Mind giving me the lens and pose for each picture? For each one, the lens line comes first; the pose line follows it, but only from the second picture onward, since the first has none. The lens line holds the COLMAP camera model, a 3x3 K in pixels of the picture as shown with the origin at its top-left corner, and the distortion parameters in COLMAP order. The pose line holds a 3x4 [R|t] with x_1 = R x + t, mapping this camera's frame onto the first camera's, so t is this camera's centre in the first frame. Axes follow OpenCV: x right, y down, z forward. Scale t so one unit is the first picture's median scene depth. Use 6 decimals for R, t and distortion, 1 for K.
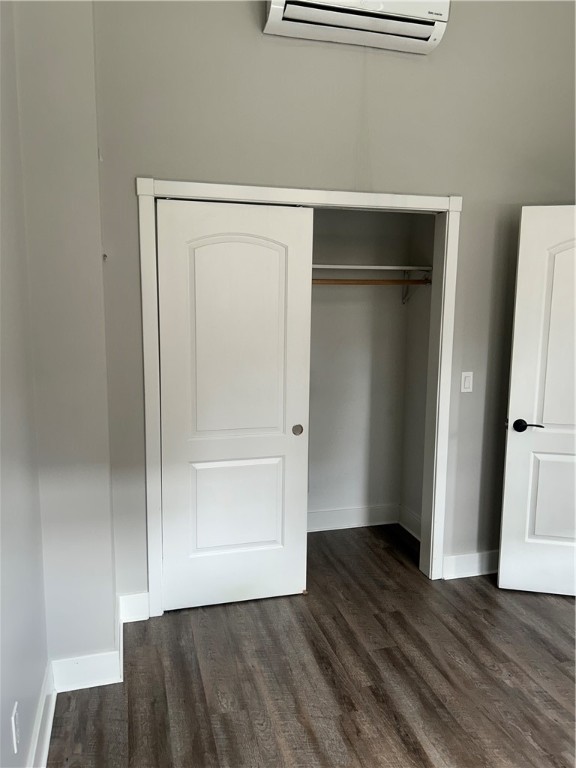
lens RADIAL K [[580.4, 0, 284.2], [0, 580.4, 381.2], [0, 0, 1]] dist [0.053771, -0.059761]
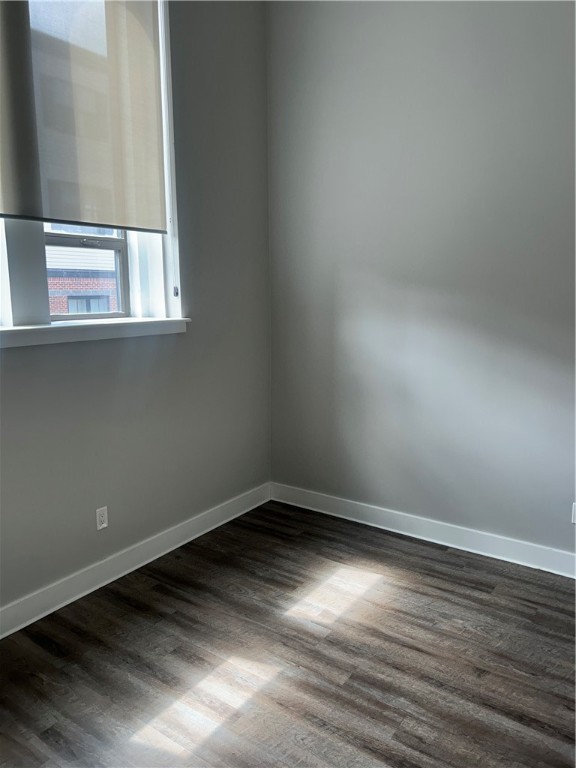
lens RADIAL K [[580.4, 0, 284.2], [0, 580.4, 381.2], [0, 0, 1]] dist [0.053771, -0.059761]
pose [[-0.775136, 0.095347, -0.624559, 1.135191], [-0.088725, 0.962323, 0.257027, -0.185033], [0.625534, 0.254644, -0.737471, 1.333485]]
